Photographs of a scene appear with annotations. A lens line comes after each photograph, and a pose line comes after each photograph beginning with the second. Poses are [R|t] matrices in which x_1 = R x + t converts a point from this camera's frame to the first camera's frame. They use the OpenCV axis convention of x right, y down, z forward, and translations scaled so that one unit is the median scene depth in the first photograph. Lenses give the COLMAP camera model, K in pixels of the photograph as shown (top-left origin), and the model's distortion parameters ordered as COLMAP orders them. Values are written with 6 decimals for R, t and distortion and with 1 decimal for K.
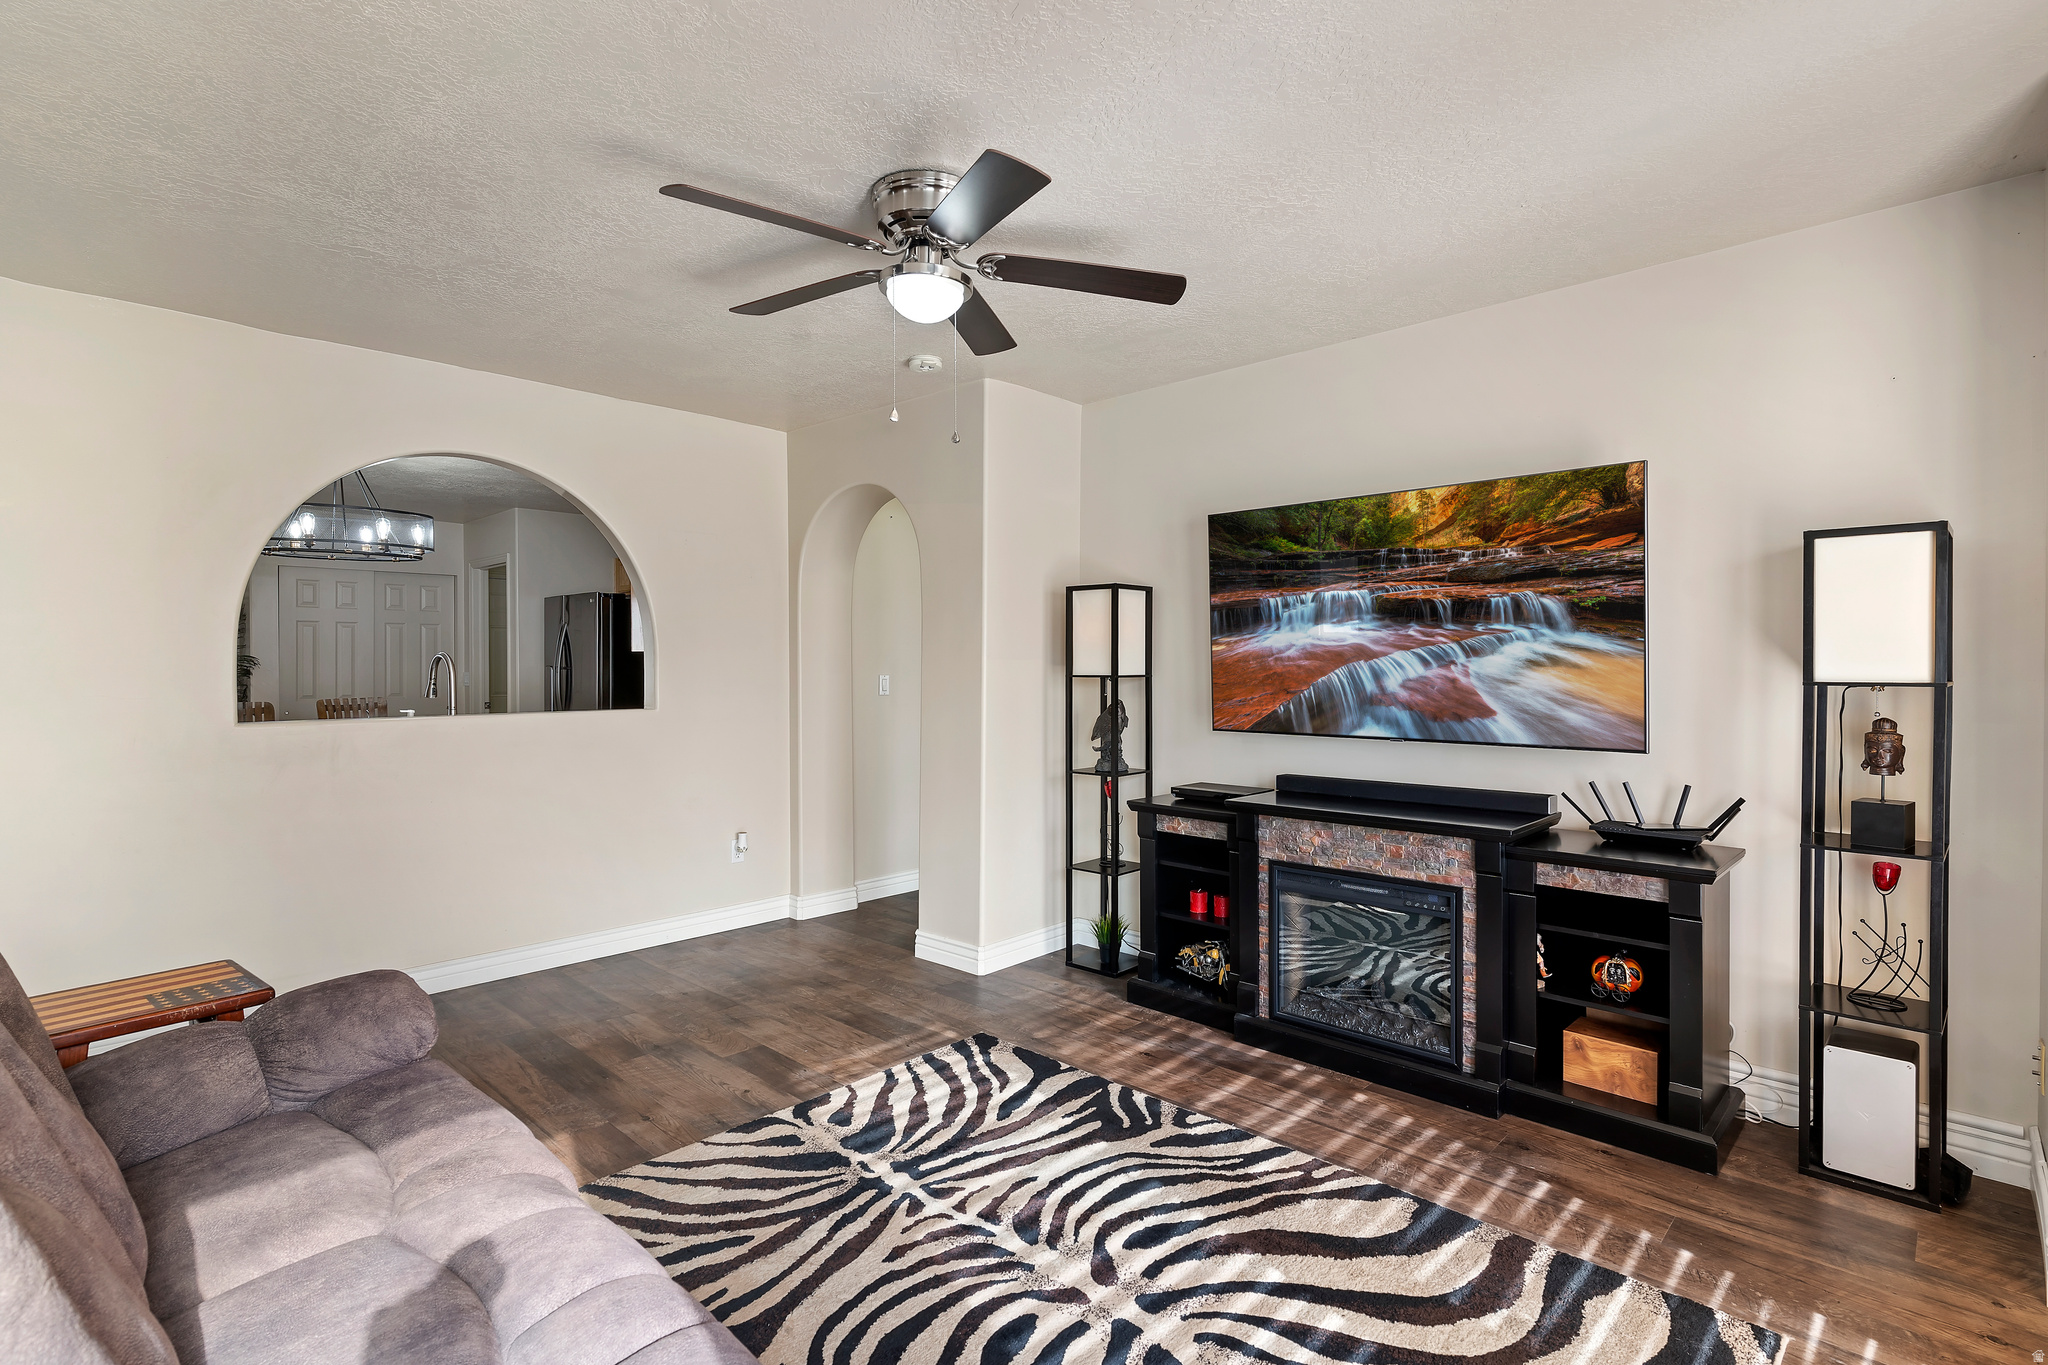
lens RADIAL K [[980.8, 0, 1028.4], [0, 980.8, 675.5], [0, 0, 1]] dist [0.002992, -0.001725]
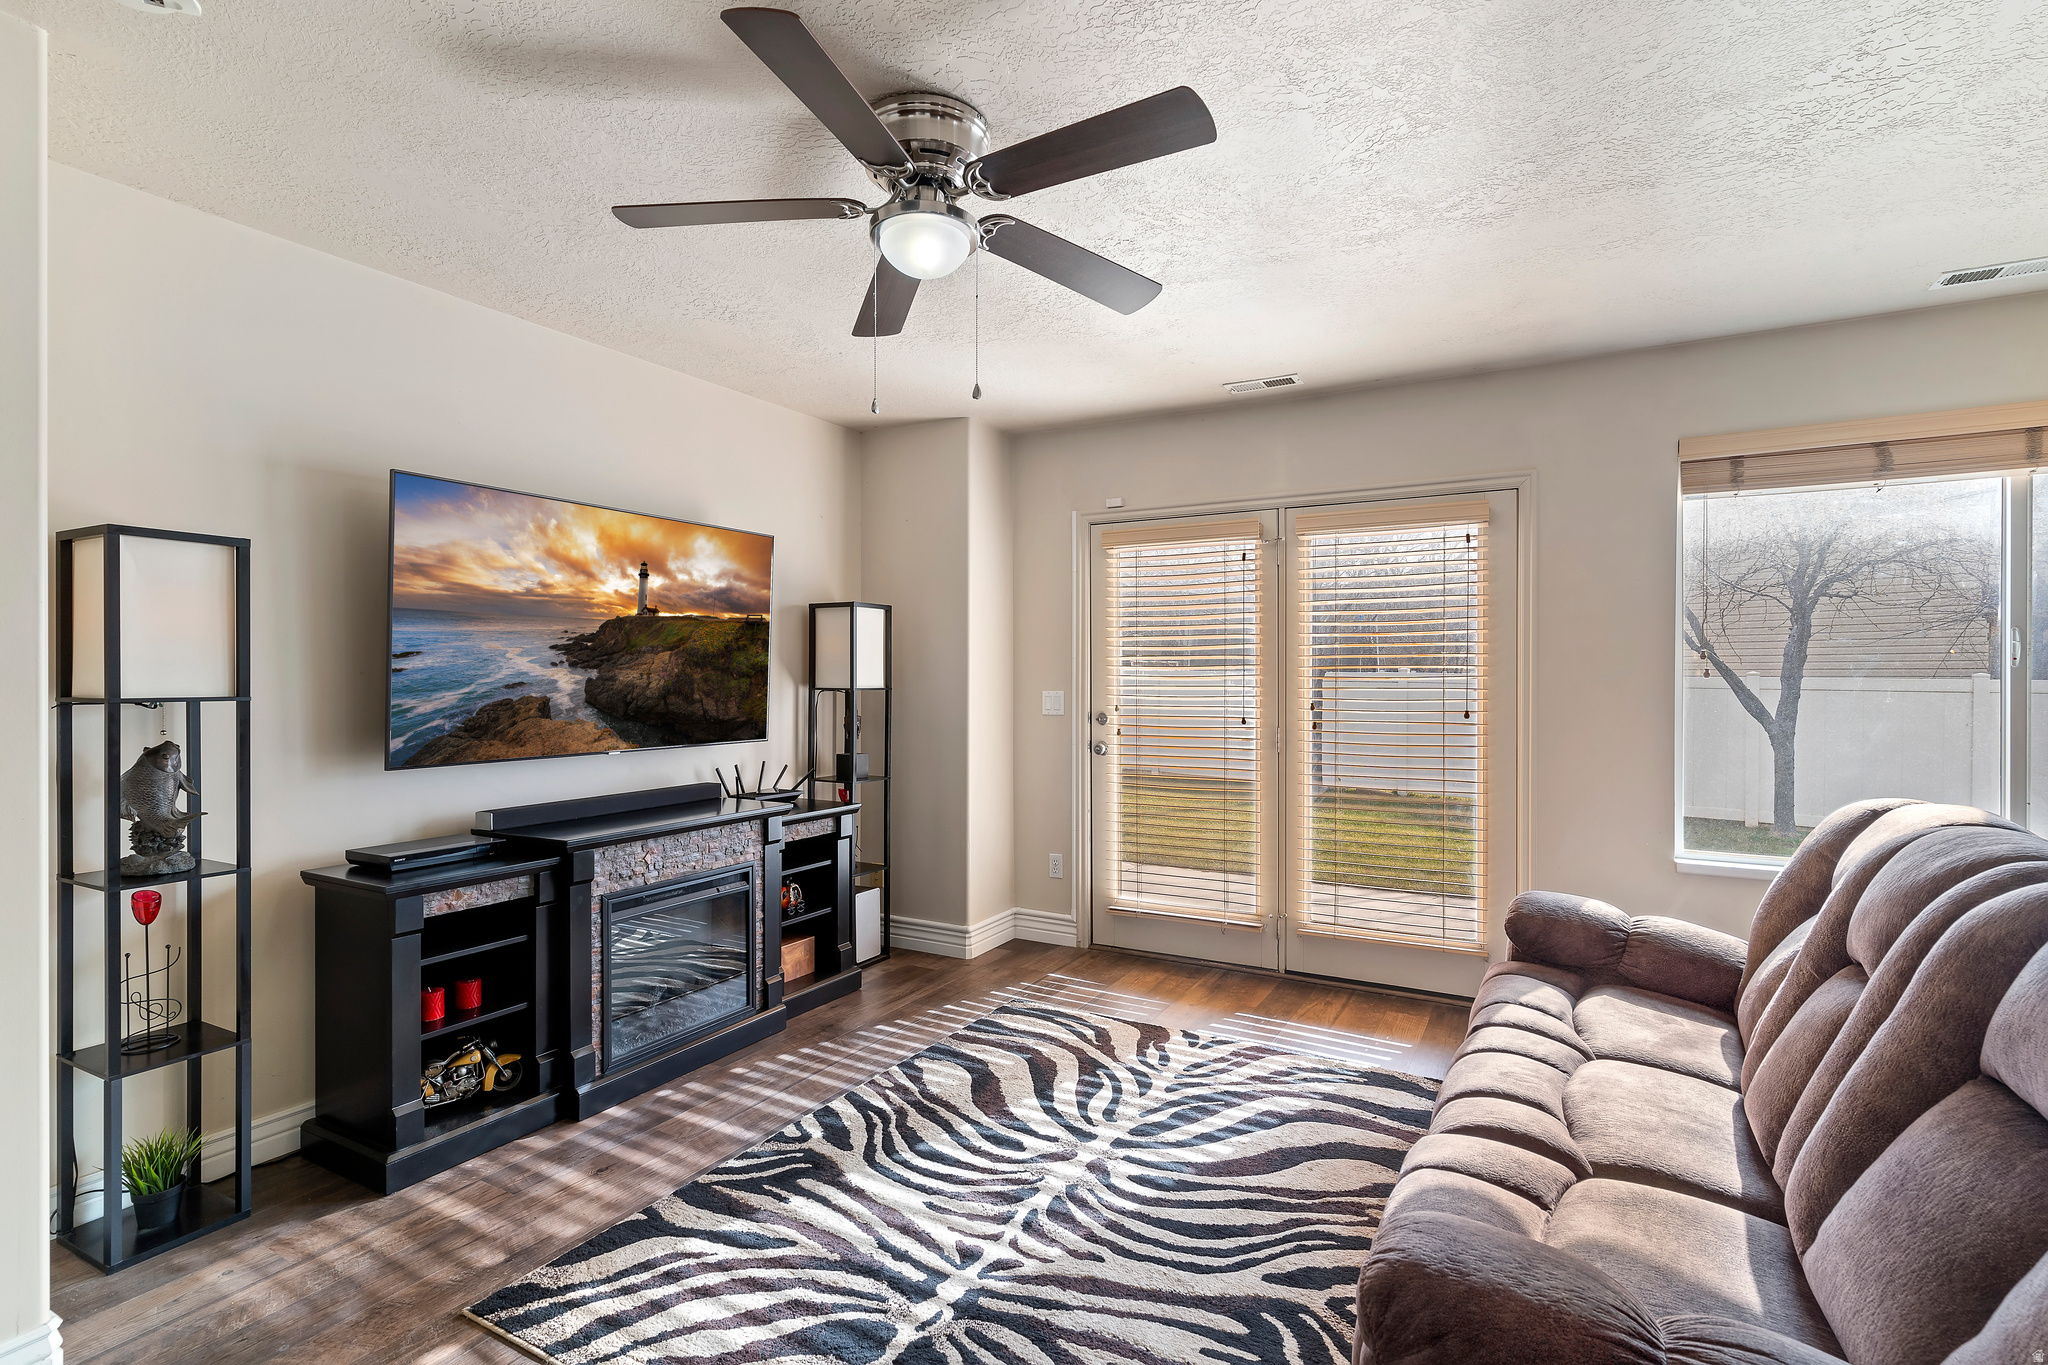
lens RADIAL K [[980.8, 0, 1011.1], [0, 980.8, 680.2], [0, 0, 1]] dist [0.002992, -0.001725]
pose [[-0.237255, -0.002513, 0.971444, -0.926070], [0.009034, 0.999948, 0.004793, -0.013279], [-0.971405, 0.009913, -0.237220, 1.100494]]
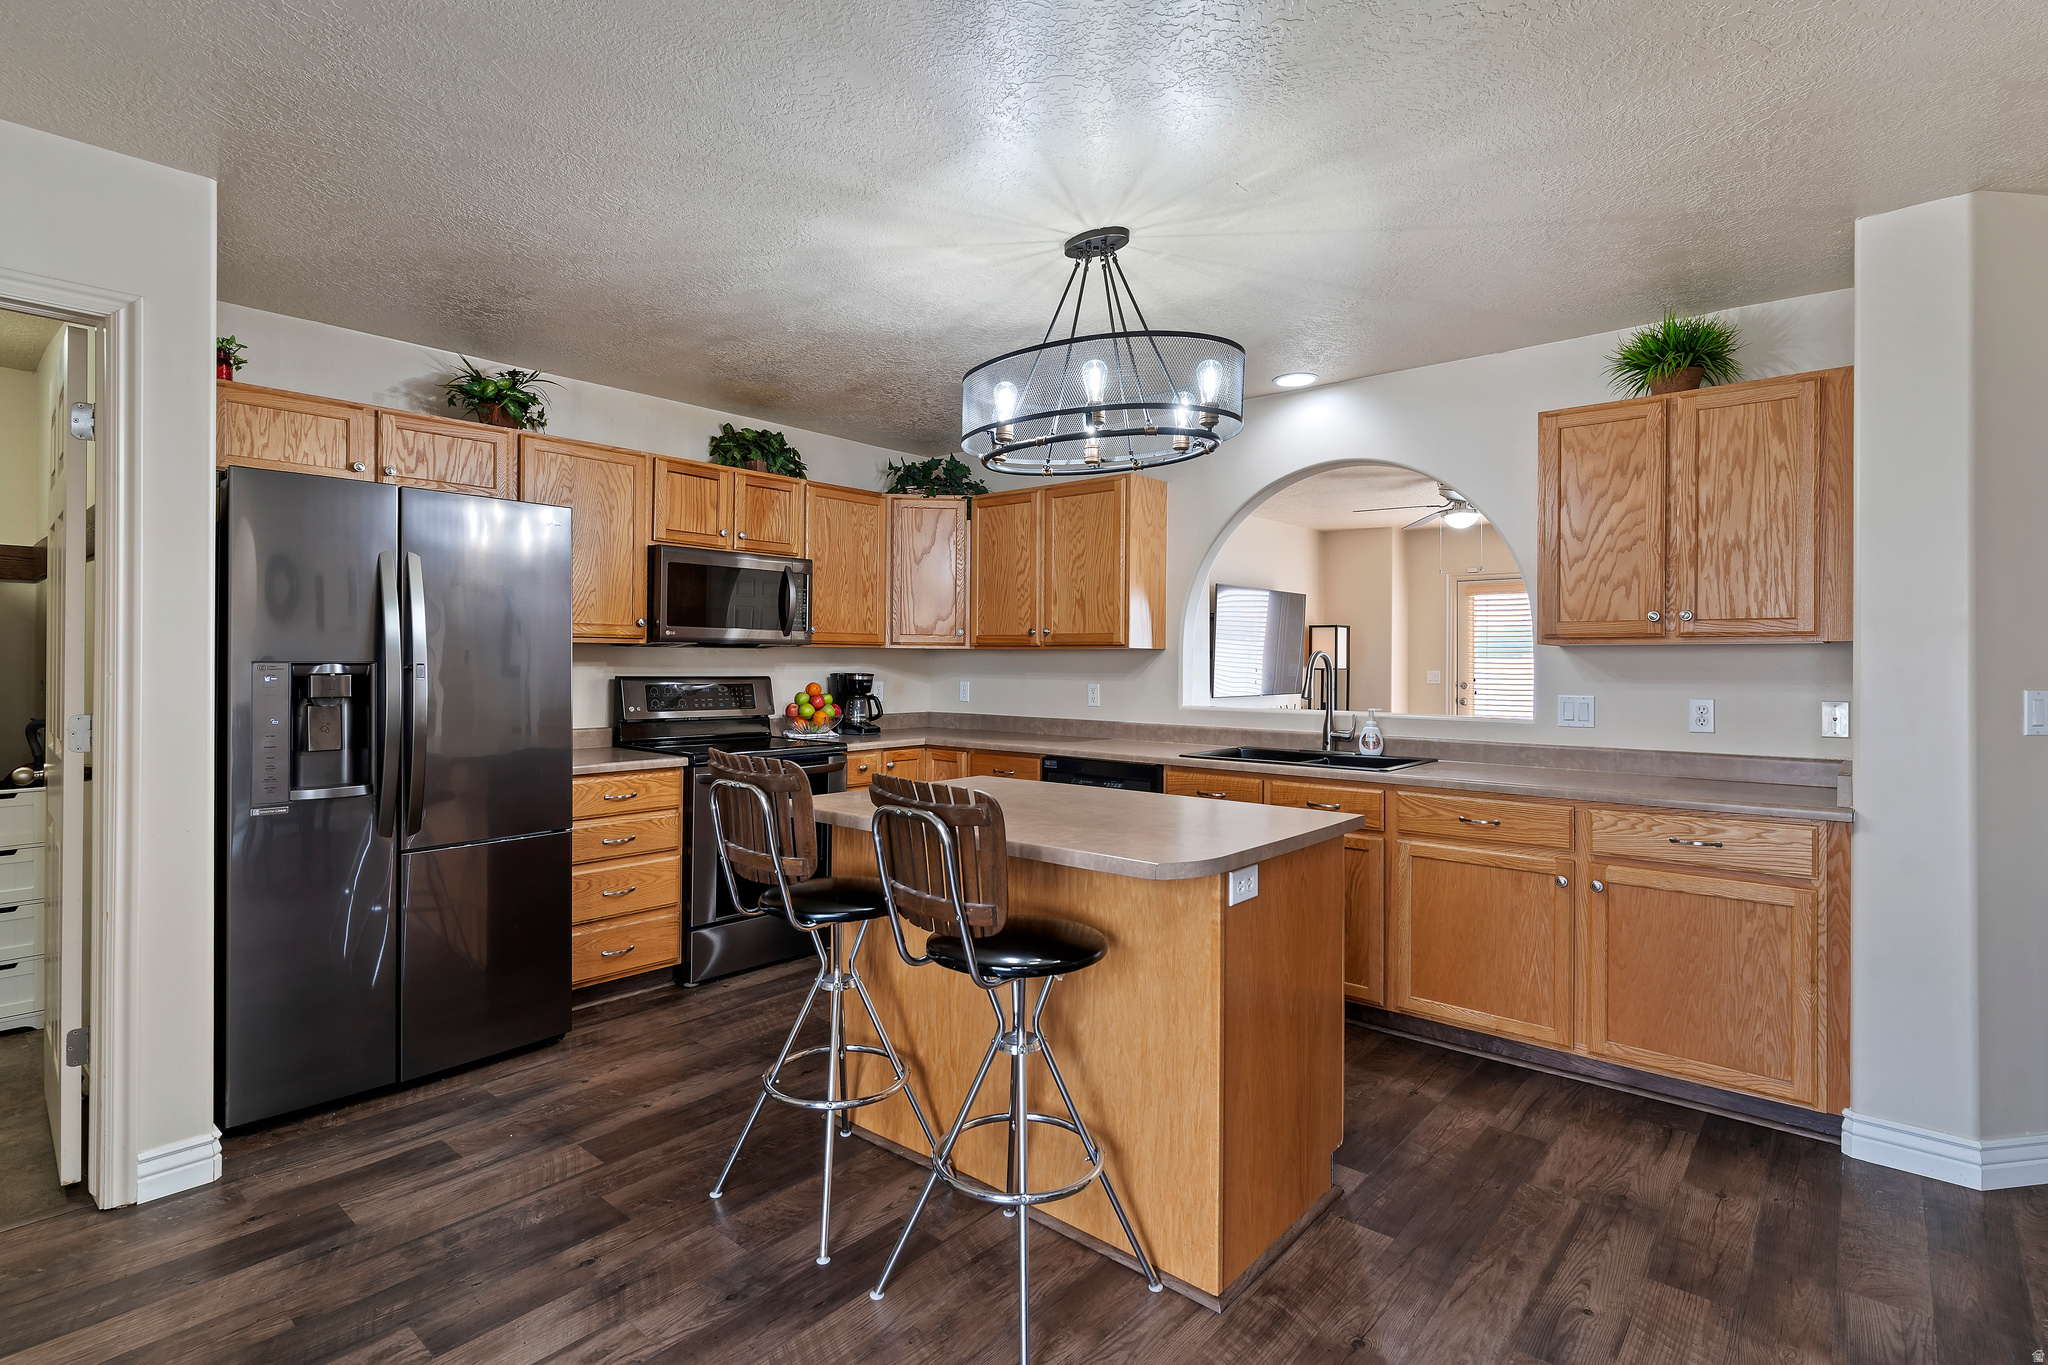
lens RADIAL K [[980.8, 0, 1024.3], [0, 980.8, 663.0], [0, 0, 1]] dist [0.002992, -0.001725]
pose [[-0.053010, -0.000845, 0.998594, -2.490721], [0.004710, 0.999988, 0.001096, -0.022681], [-0.998583, 0.004762, -0.053006, 2.193898]]
